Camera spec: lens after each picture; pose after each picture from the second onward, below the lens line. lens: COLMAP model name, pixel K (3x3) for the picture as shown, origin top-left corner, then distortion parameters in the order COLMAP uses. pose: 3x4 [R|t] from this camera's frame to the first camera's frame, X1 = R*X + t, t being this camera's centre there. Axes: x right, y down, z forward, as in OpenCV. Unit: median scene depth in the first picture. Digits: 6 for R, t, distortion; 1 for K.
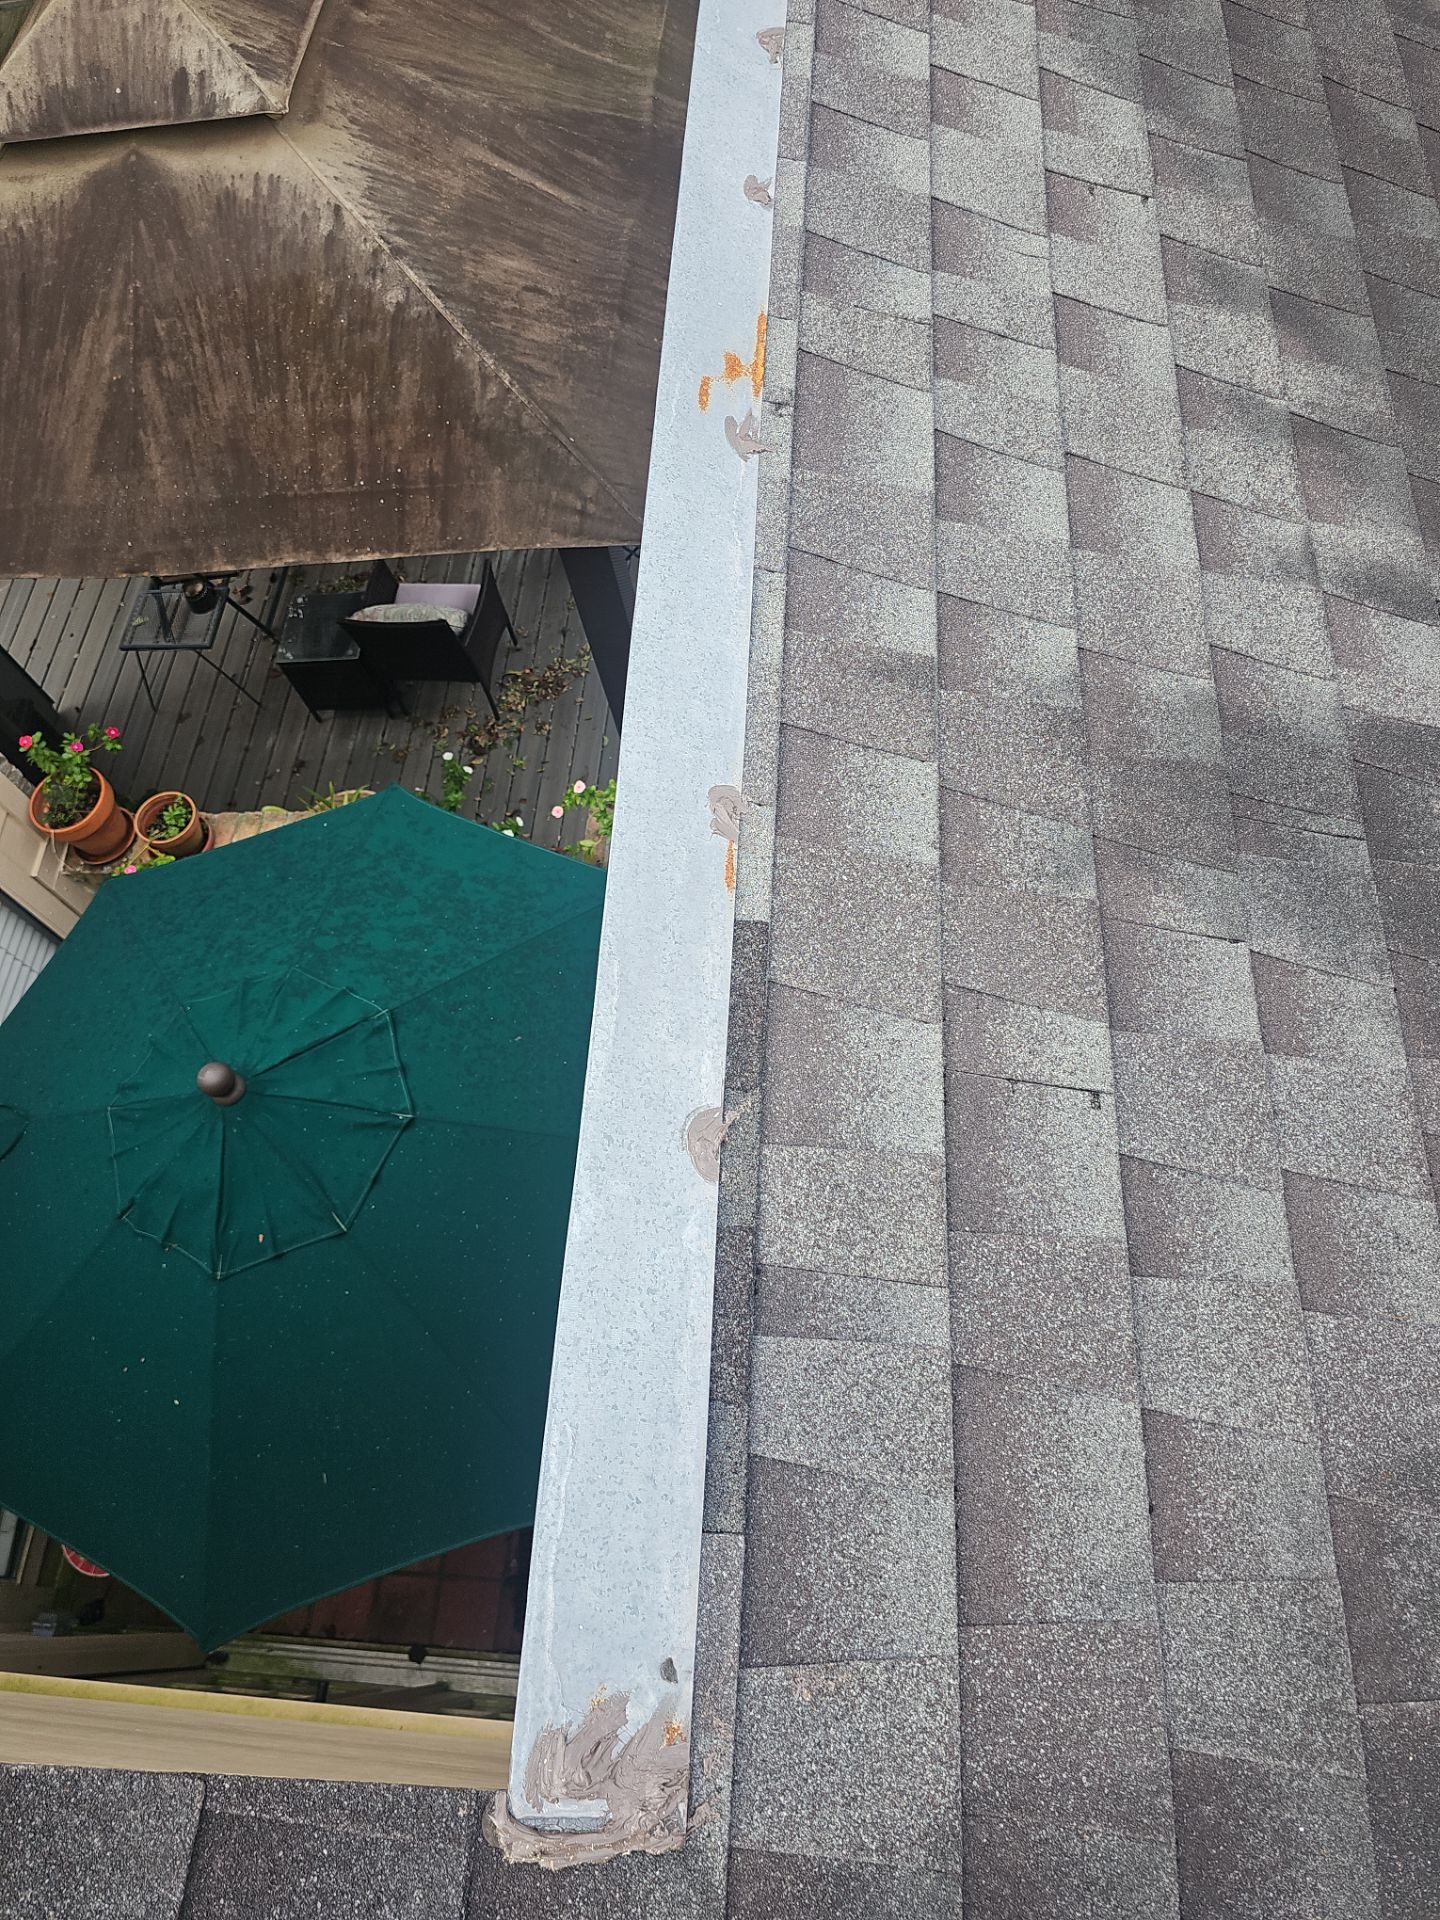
lens RADIAL K [[1246.8, 0, 748.4], [0, 1246.8, 990.2], [0, 0, 1]] dist [0.024535, -0.029320]
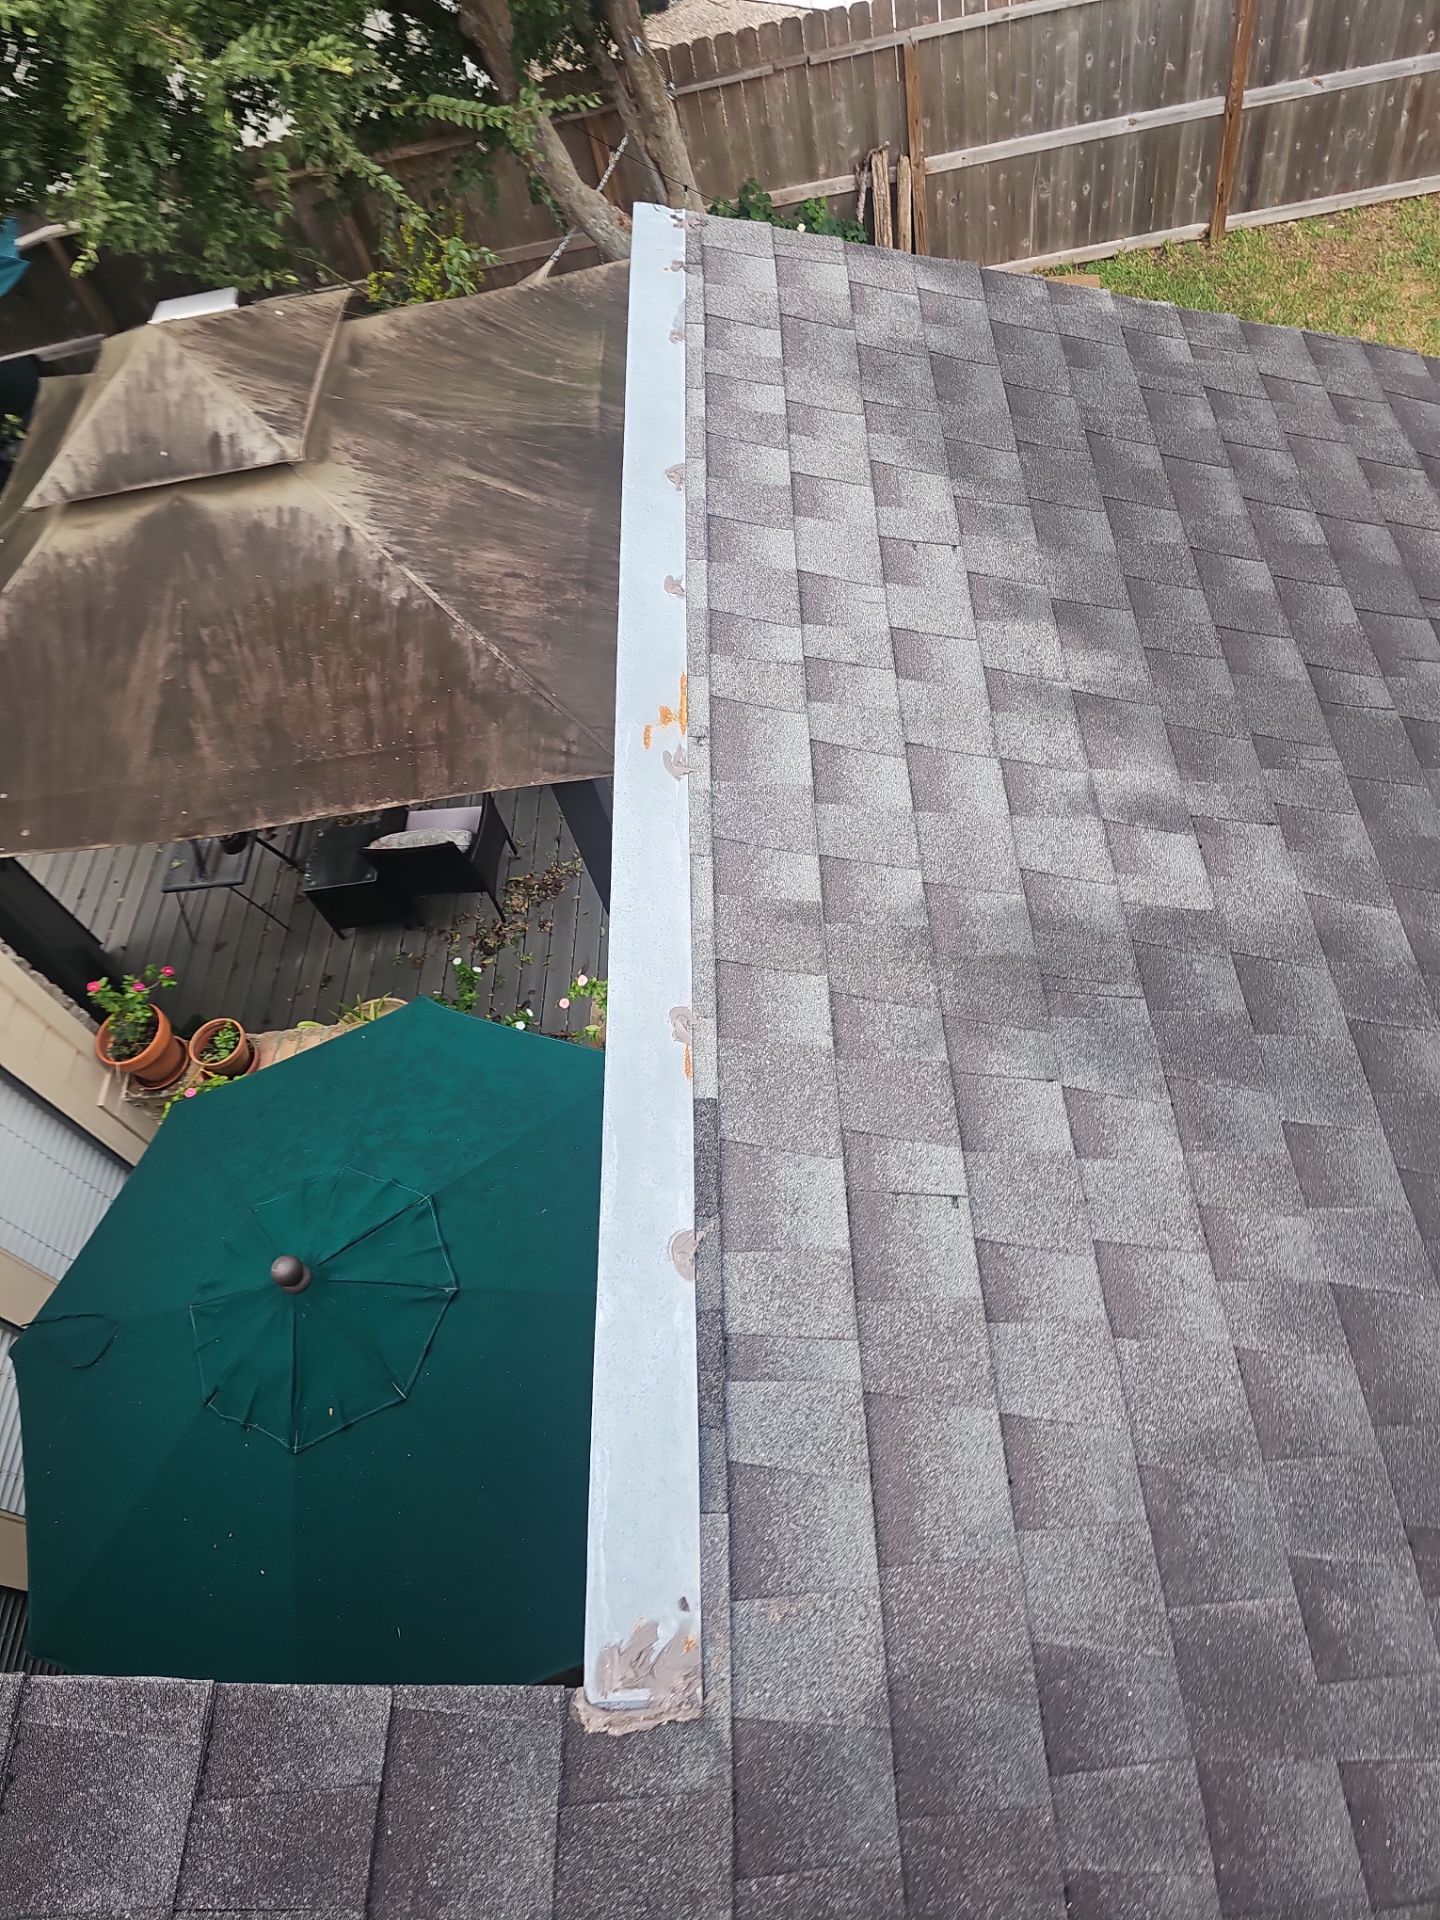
lens RADIAL K [[1281.0, 0, 720.0], [0, 1281.0, 960.0], [0, 0, 1]] dist [0.024868, -0.066895]
pose [[0.994938, -0.096834, -0.026873, 0.059060], [0.091791, 0.984535, -0.149215, 0.007275], [0.040907, 0.145993, 0.988440, -0.392884]]
